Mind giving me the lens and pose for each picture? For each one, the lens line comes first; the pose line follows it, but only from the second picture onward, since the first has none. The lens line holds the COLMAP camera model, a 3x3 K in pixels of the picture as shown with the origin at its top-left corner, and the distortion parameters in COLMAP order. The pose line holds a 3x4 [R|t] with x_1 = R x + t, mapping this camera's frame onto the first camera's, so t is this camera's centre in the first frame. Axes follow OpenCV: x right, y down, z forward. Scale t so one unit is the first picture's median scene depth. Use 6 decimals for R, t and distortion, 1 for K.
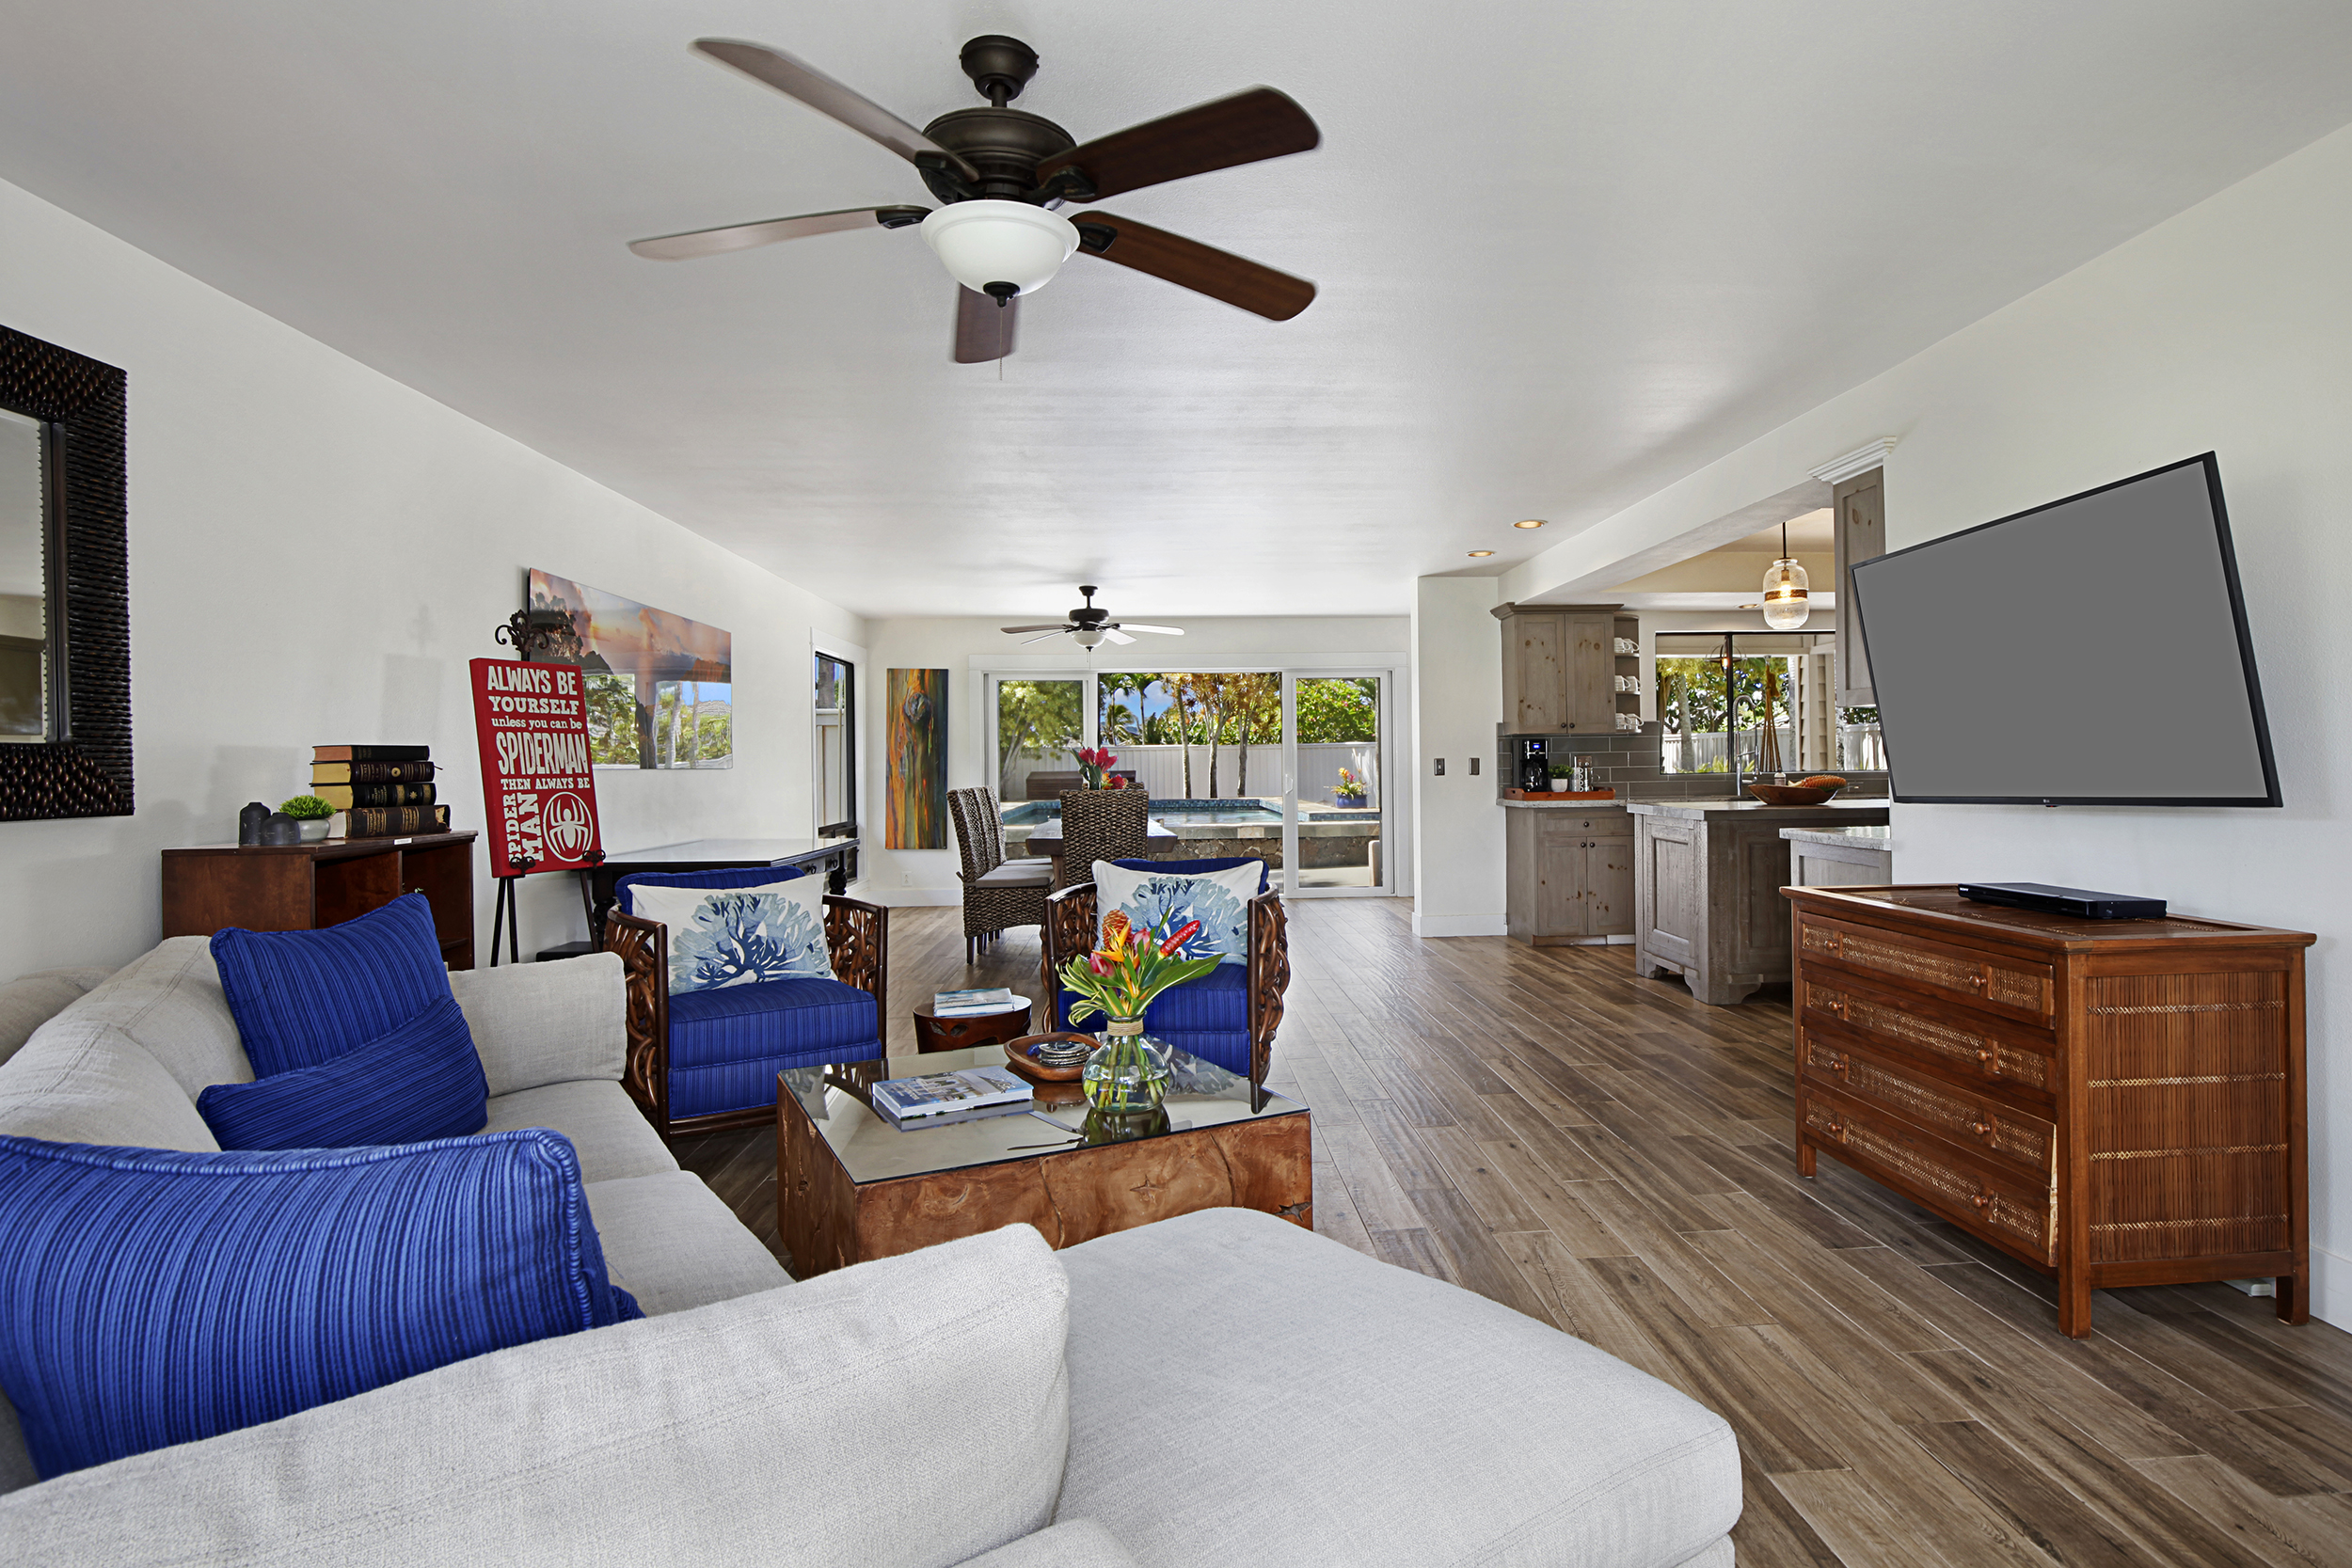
lens RADIAL K [[1168.3, 0, 1178.9], [0, 1168.3, 755.6], [0, 0, 1]] dist [-0.001012, -0.000261]
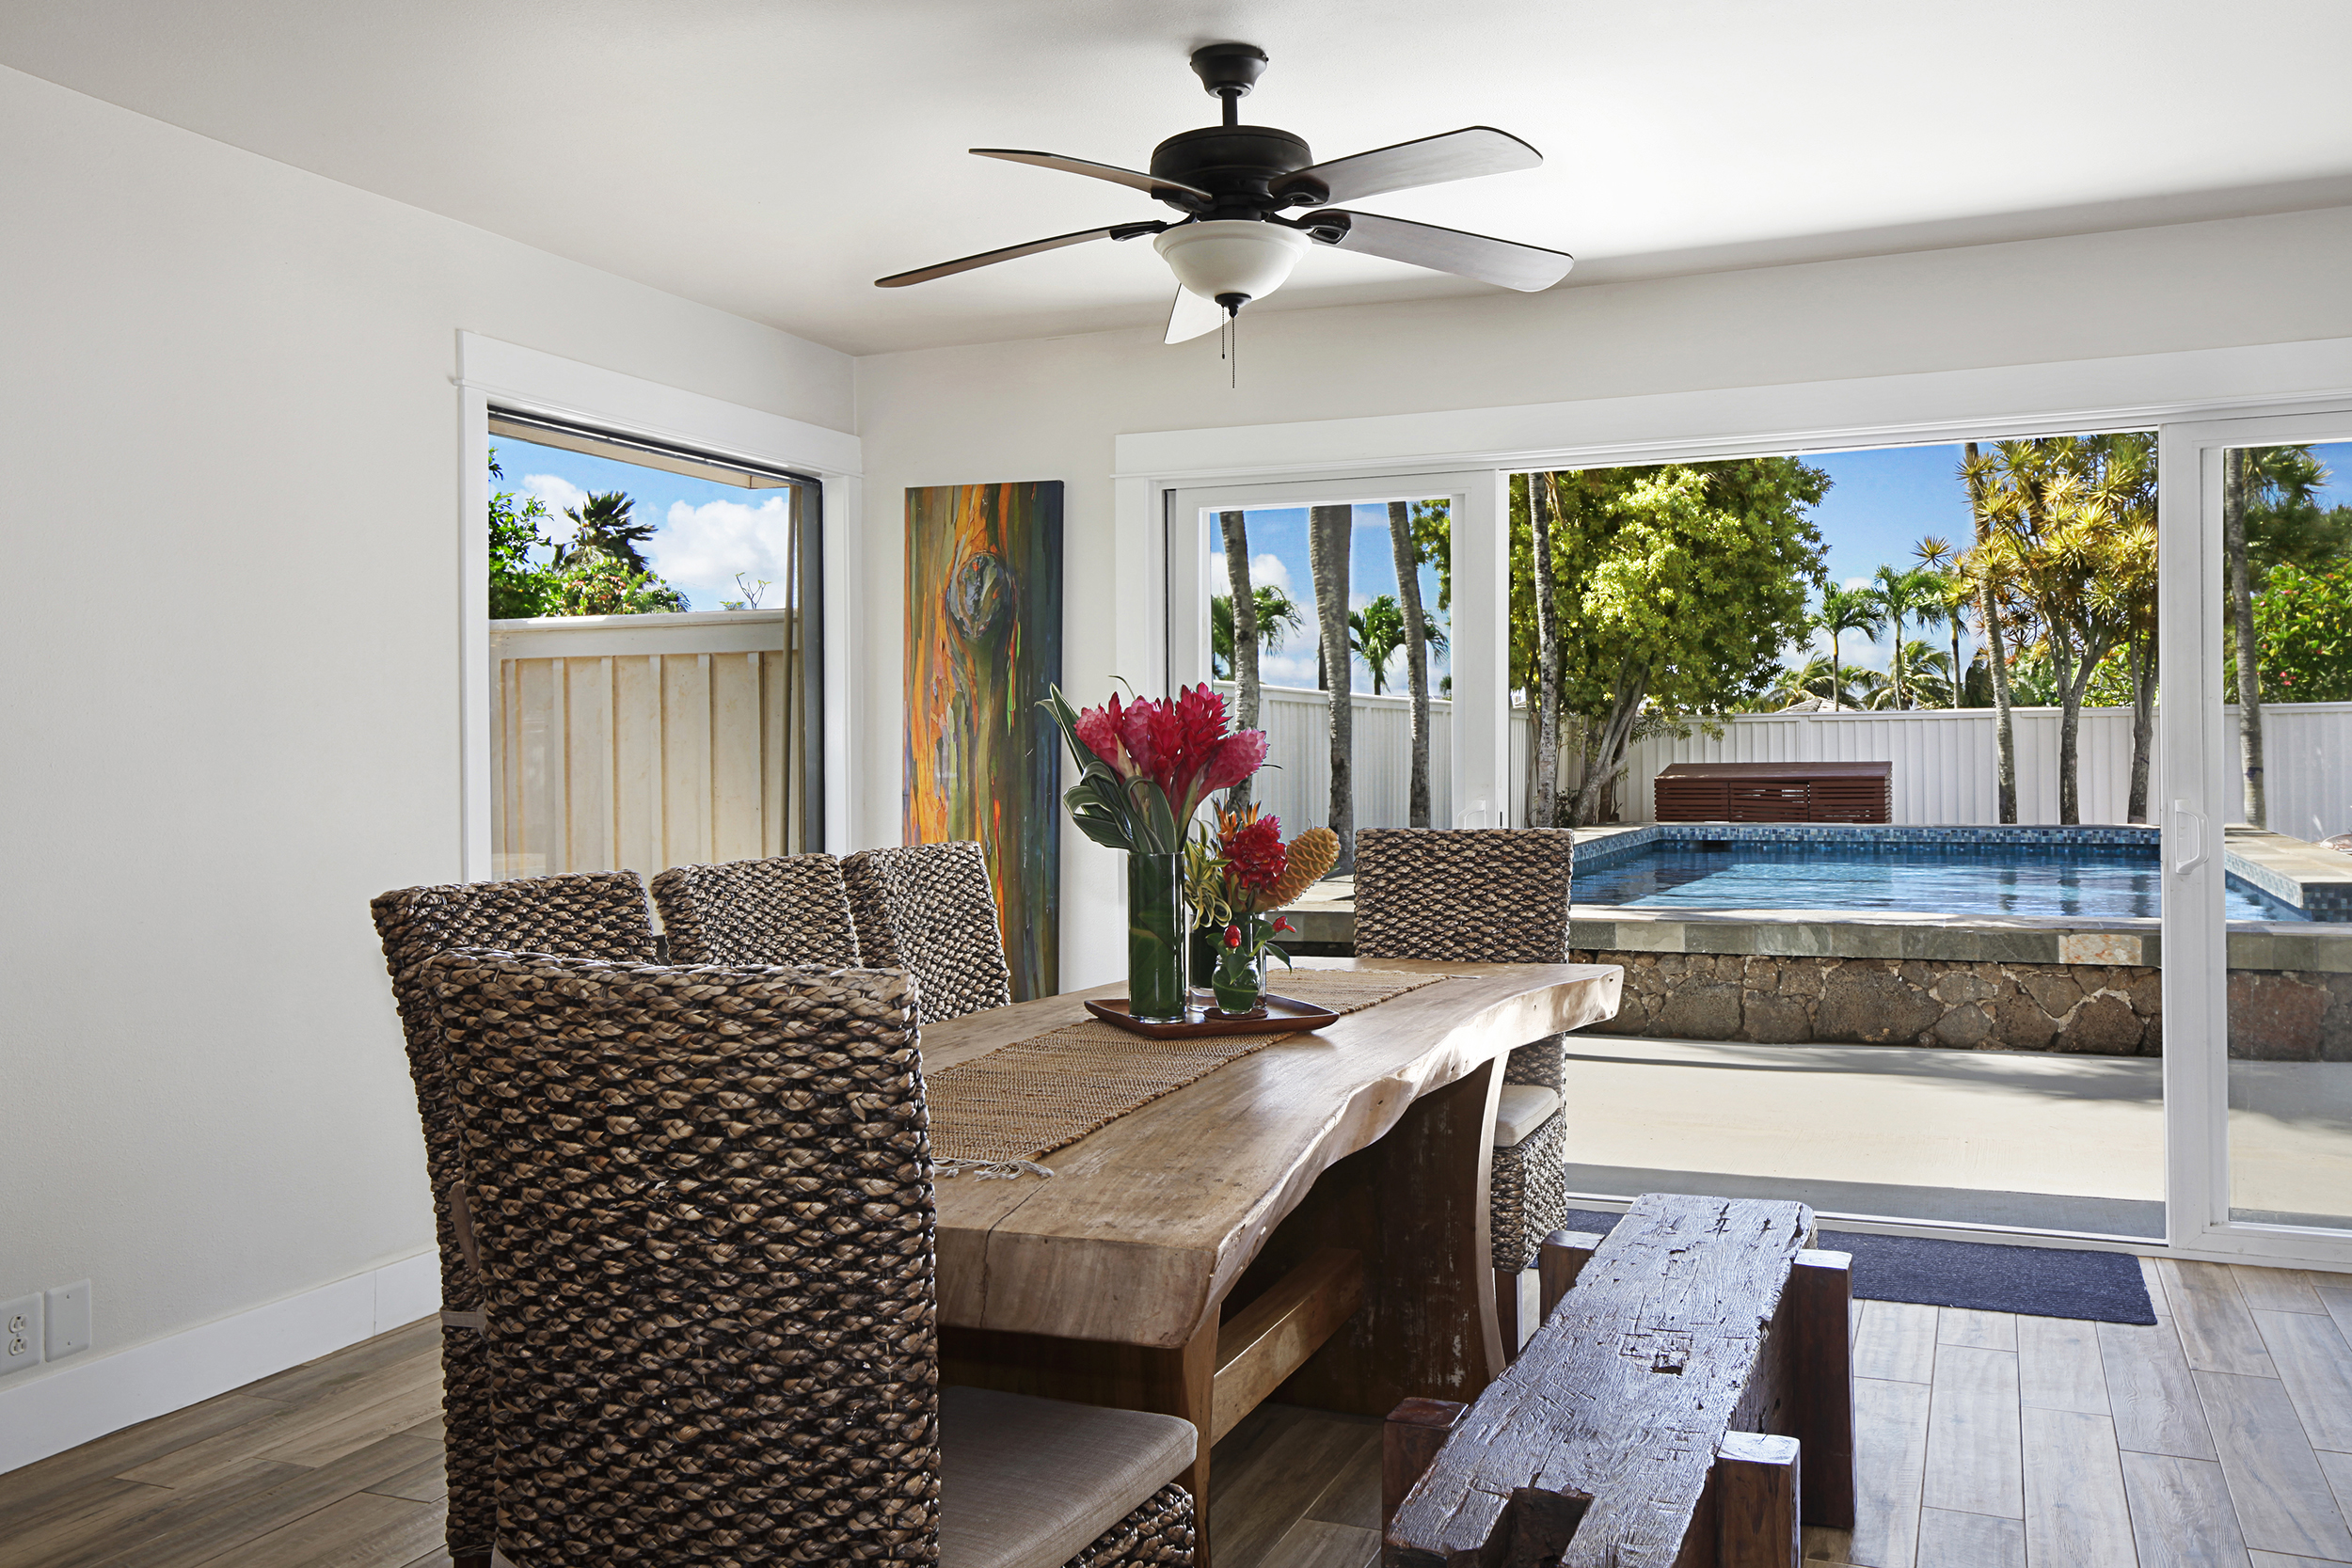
lens RADIAL K [[1891.1, 0, 1176.0], [0, 1891.1, 784.0], [0, 0, 1]] dist [0.000073, -0.000356]
pose [[0.907184, 0.002148, -0.420729, 0.081216], [0.008483, 0.999690, 0.023395, 0.002927], [0.420649, -0.024793, 0.906884, 0.624502]]
